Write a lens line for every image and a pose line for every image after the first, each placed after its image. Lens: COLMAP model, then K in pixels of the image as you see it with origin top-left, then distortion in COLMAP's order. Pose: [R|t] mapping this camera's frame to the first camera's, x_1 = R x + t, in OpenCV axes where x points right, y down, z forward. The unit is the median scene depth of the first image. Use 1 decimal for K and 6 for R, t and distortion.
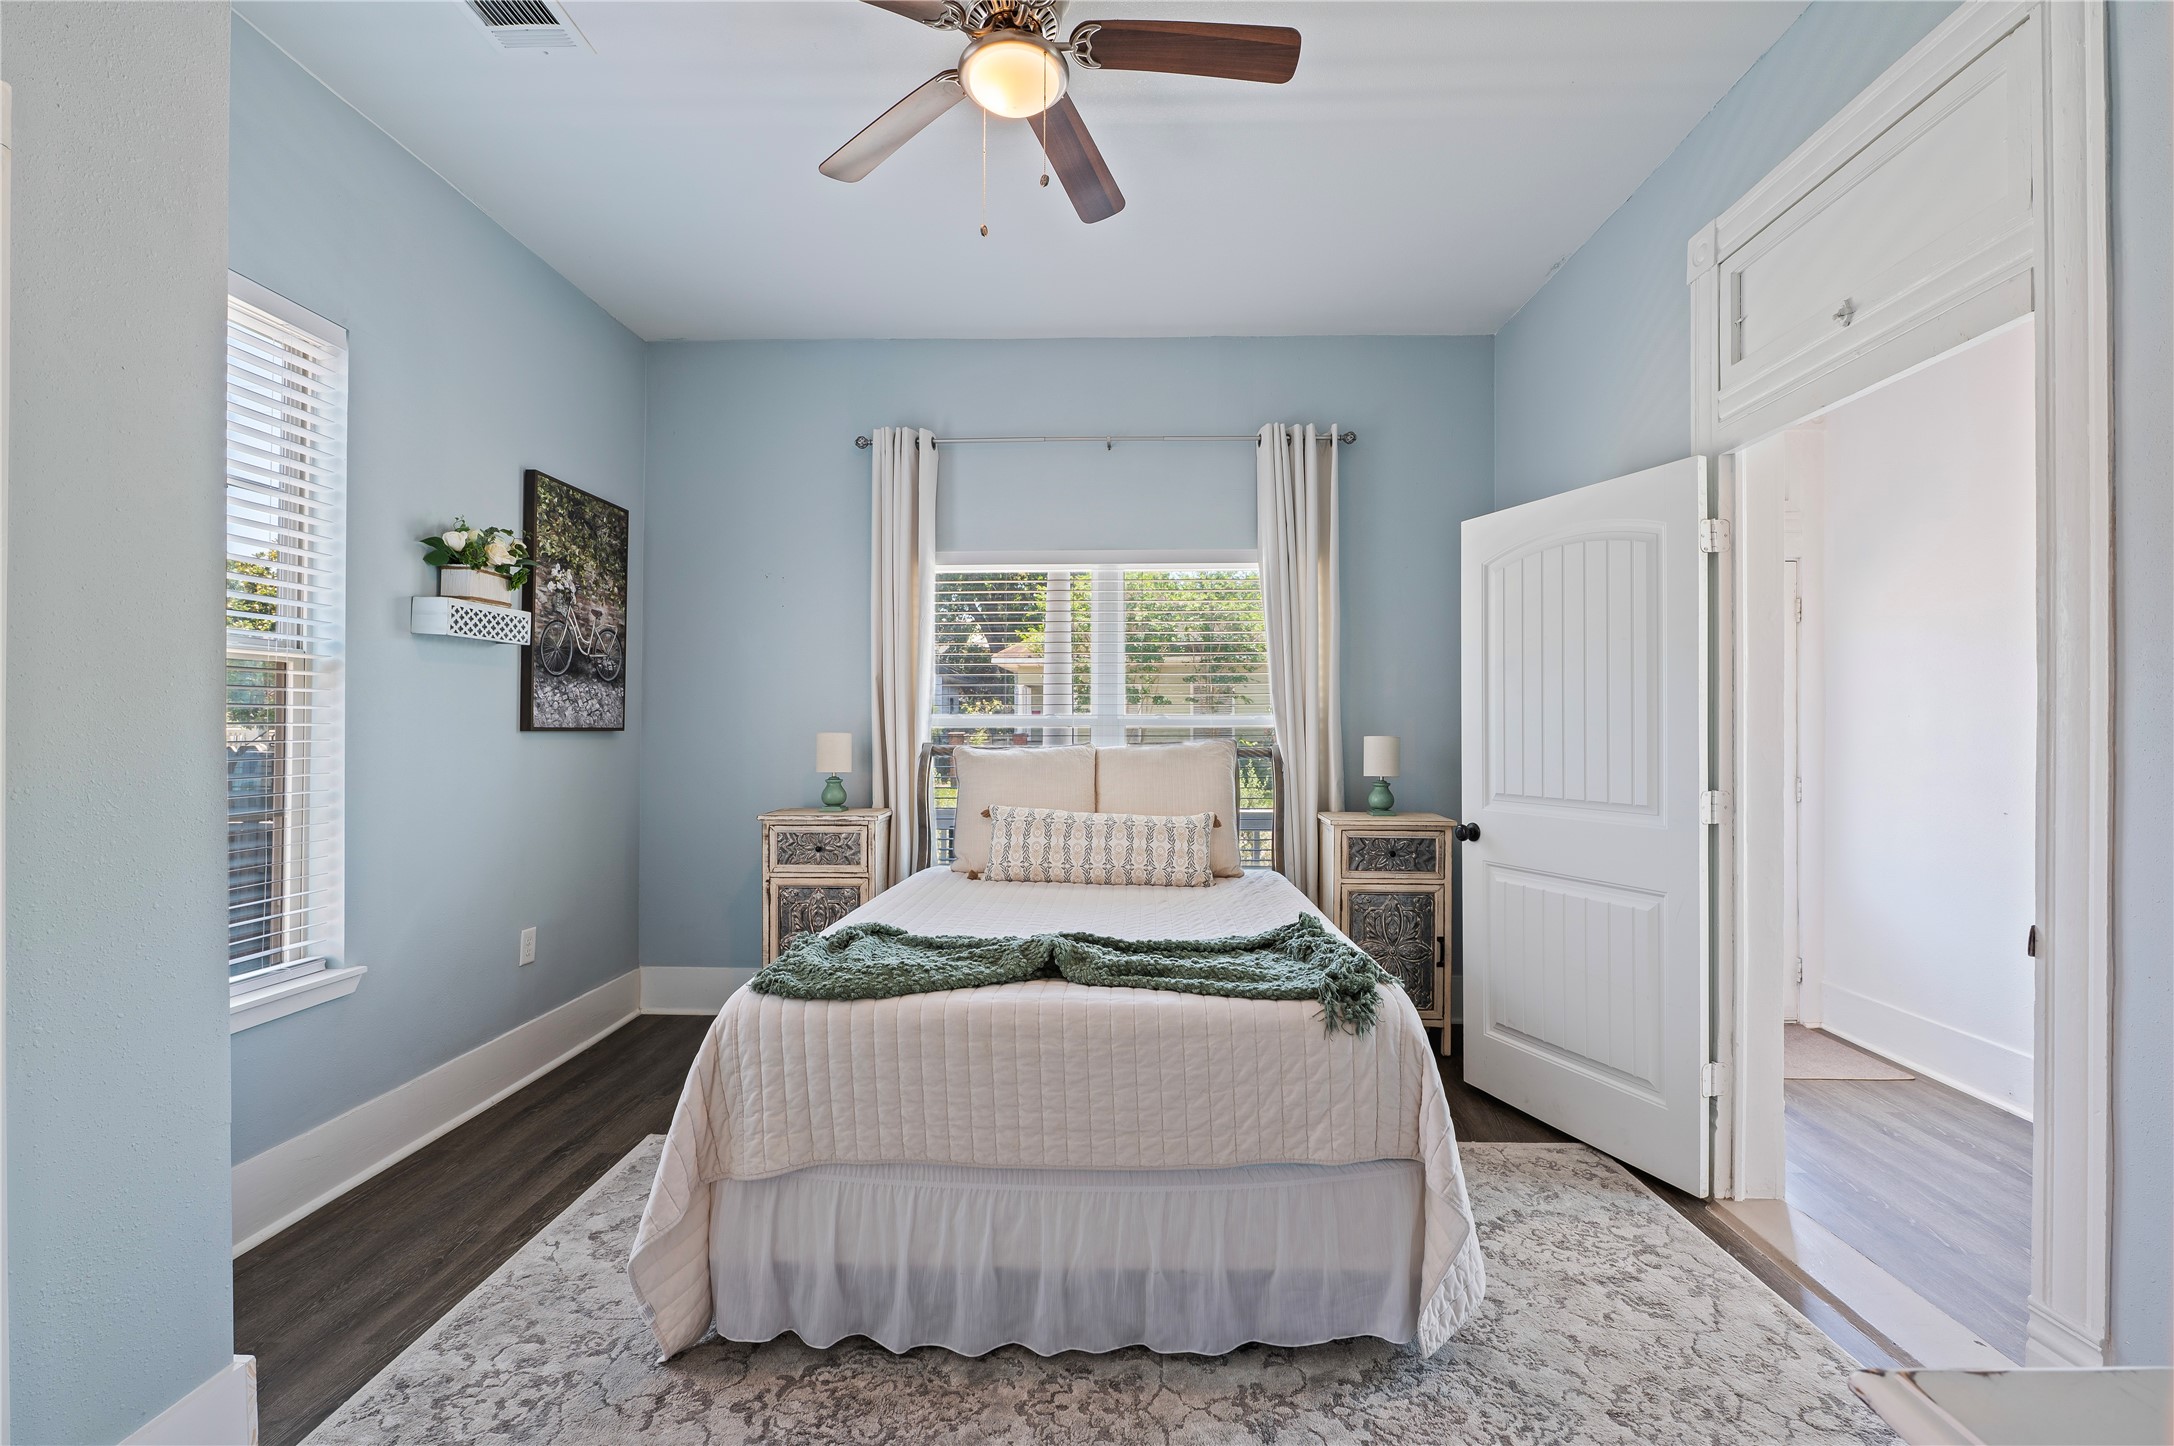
lens RADIAL K [[998.2, 0, 1088.4], [0, 998.2, 729.9], [0, 0, 1]] dist [0.002458, 0.000325]
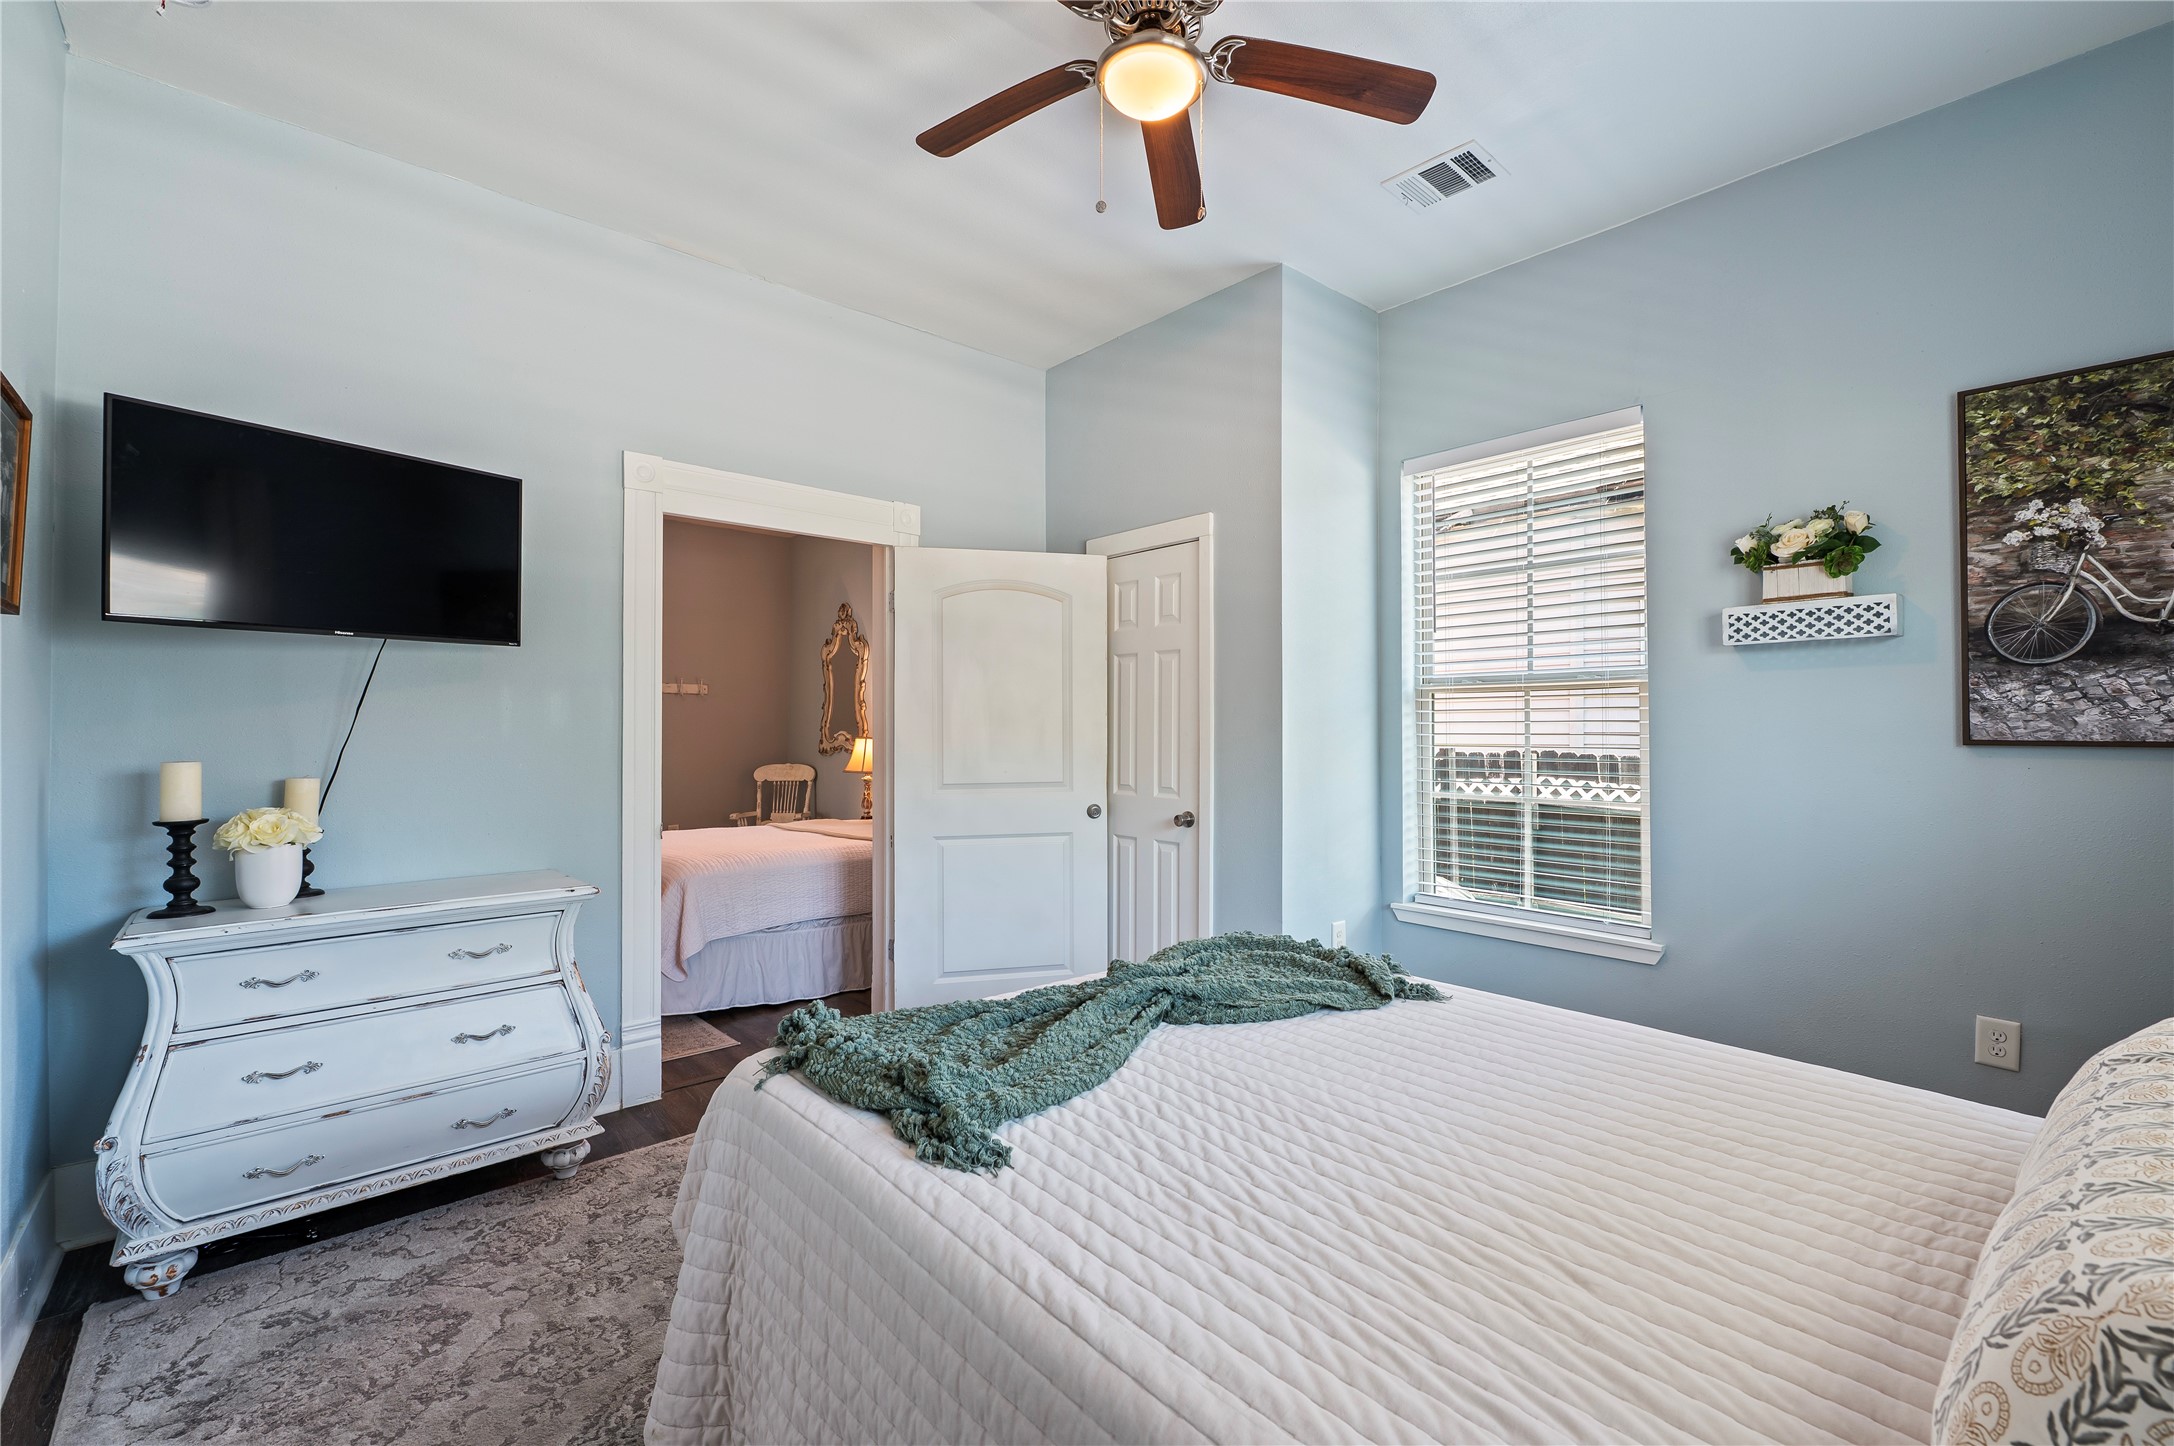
lens RADIAL K [[888.5, 0, 1113.5], [0, 888.5, 715.5], [0, 0, 1]] dist [-0.010399, -0.000174]
pose [[-0.721309, -0.006149, -0.692586, 0.333199], [0.000594, 0.999955, -0.009496, -0.014236], [0.692613, -0.007261, -0.721273, 0.987337]]
